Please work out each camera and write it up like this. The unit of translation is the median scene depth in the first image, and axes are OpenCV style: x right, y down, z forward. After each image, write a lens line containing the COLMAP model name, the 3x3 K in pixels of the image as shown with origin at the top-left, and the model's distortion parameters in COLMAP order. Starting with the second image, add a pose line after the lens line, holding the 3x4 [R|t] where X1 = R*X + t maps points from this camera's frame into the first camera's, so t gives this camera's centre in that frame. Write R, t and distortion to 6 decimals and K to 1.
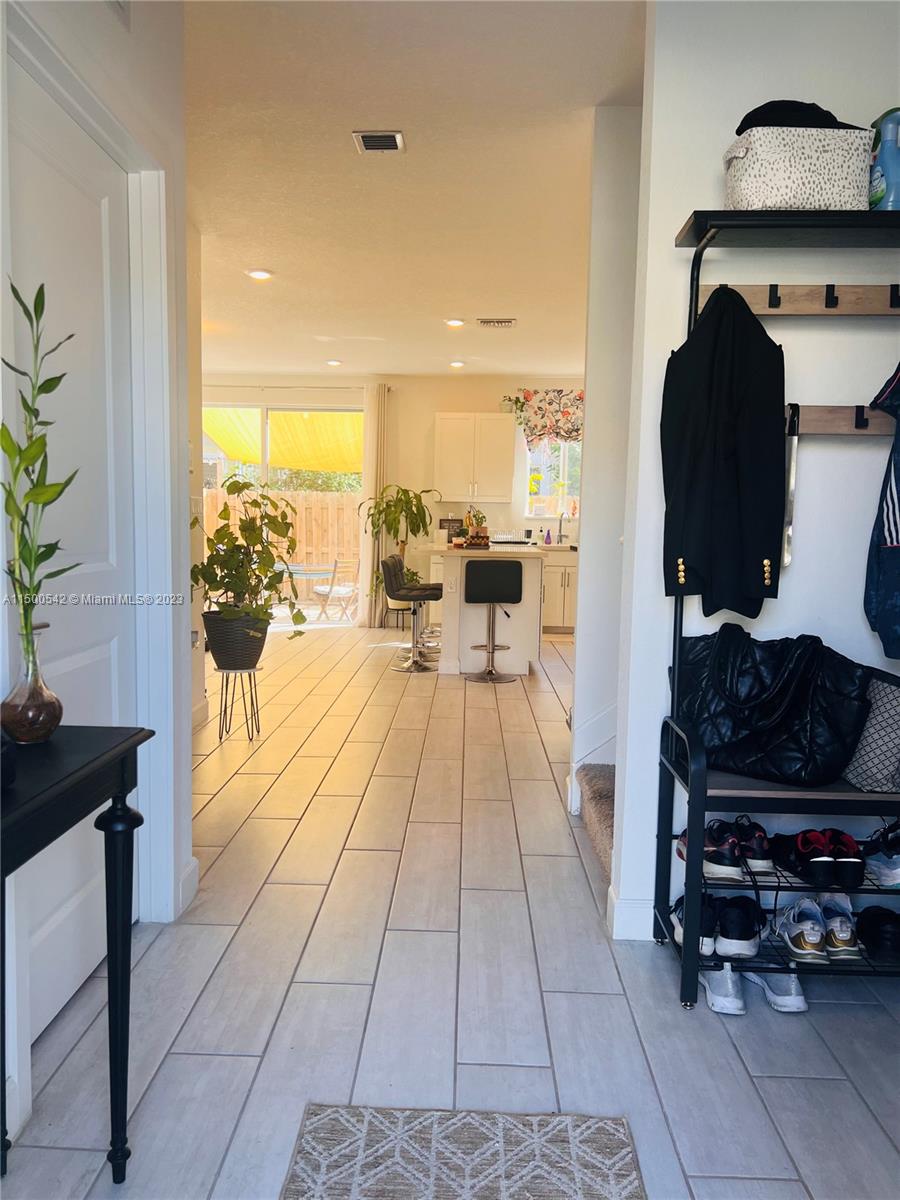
lens RADIAL K [[894.9, 0, 443.9], [0, 894.9, 602.8], [0, 0, 1]] dist [0.001610, -0.007695]
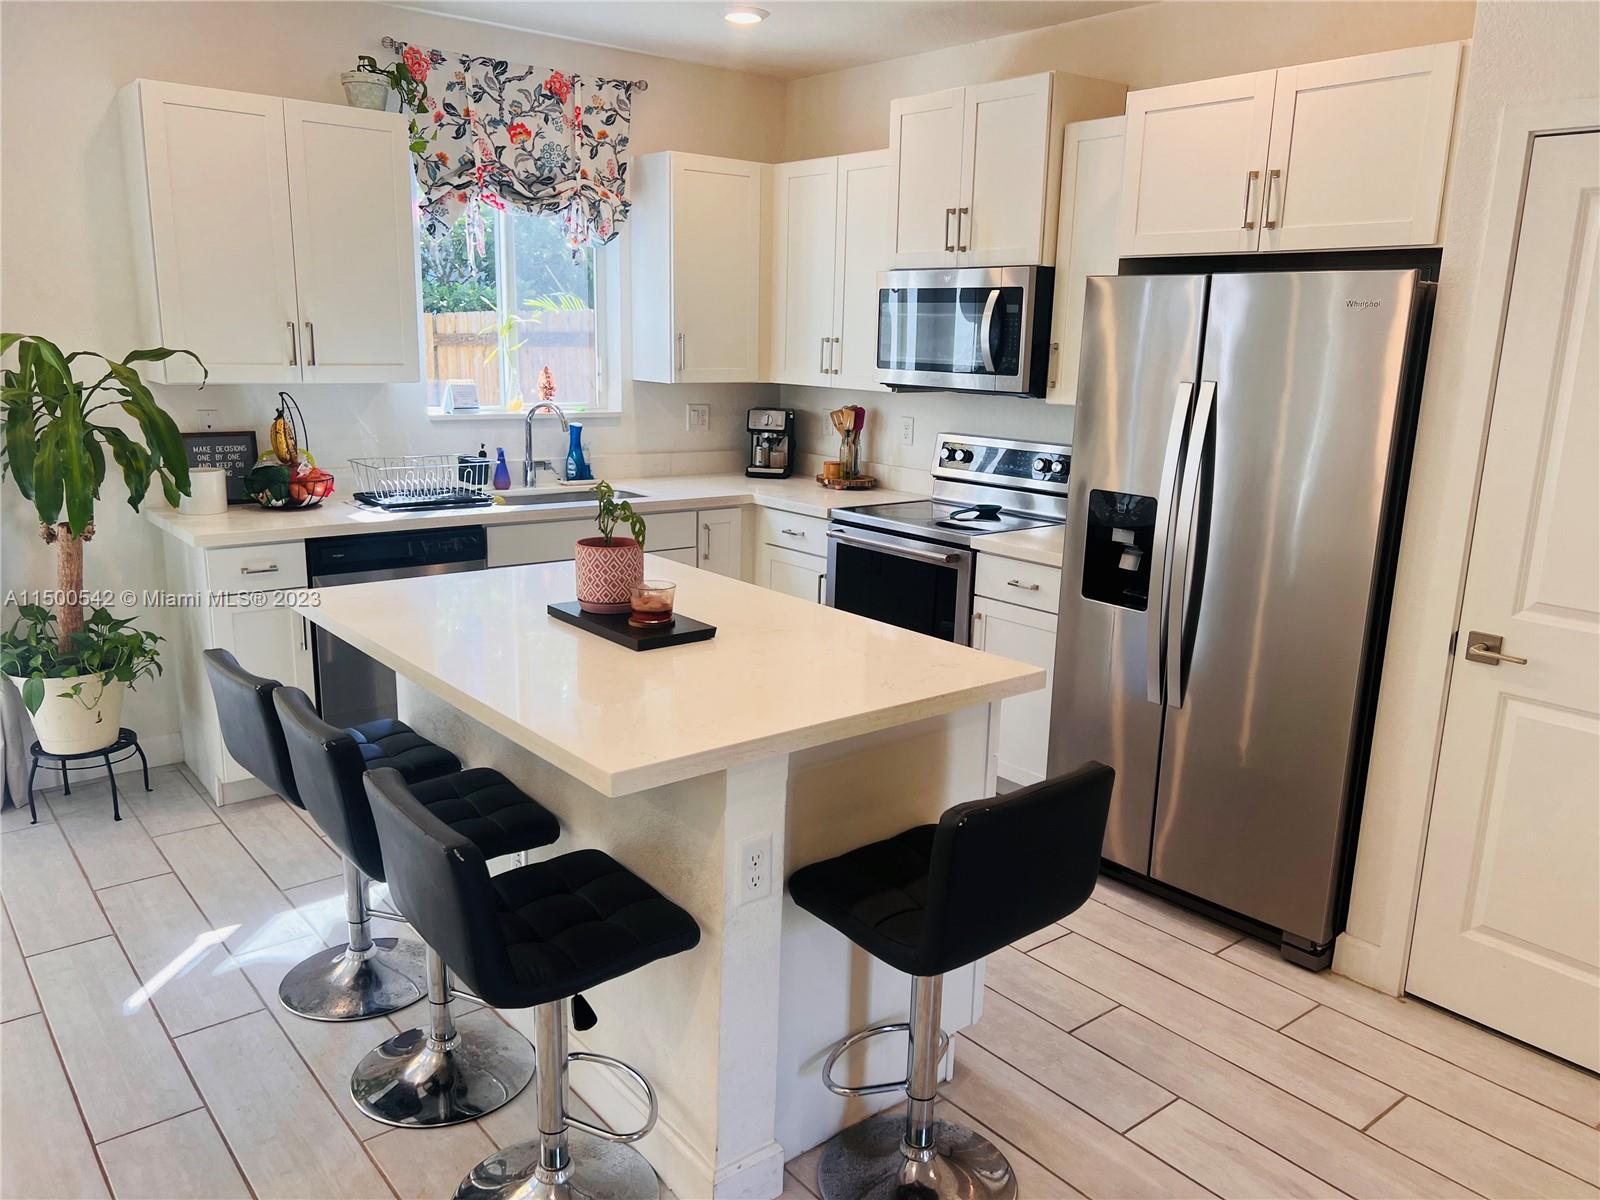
lens RADIAL K [[1193.2, 0, 805.0], [0, 1193.2, 603.8], [0, 0, 1]] dist [0.001610, -0.007695]
pose [[0.757359, -0.140789, 0.637640, -0.115504], [0.046250, 0.985594, 0.162682, -0.094083], [-0.651358, -0.093717, 0.752960, 0.534575]]
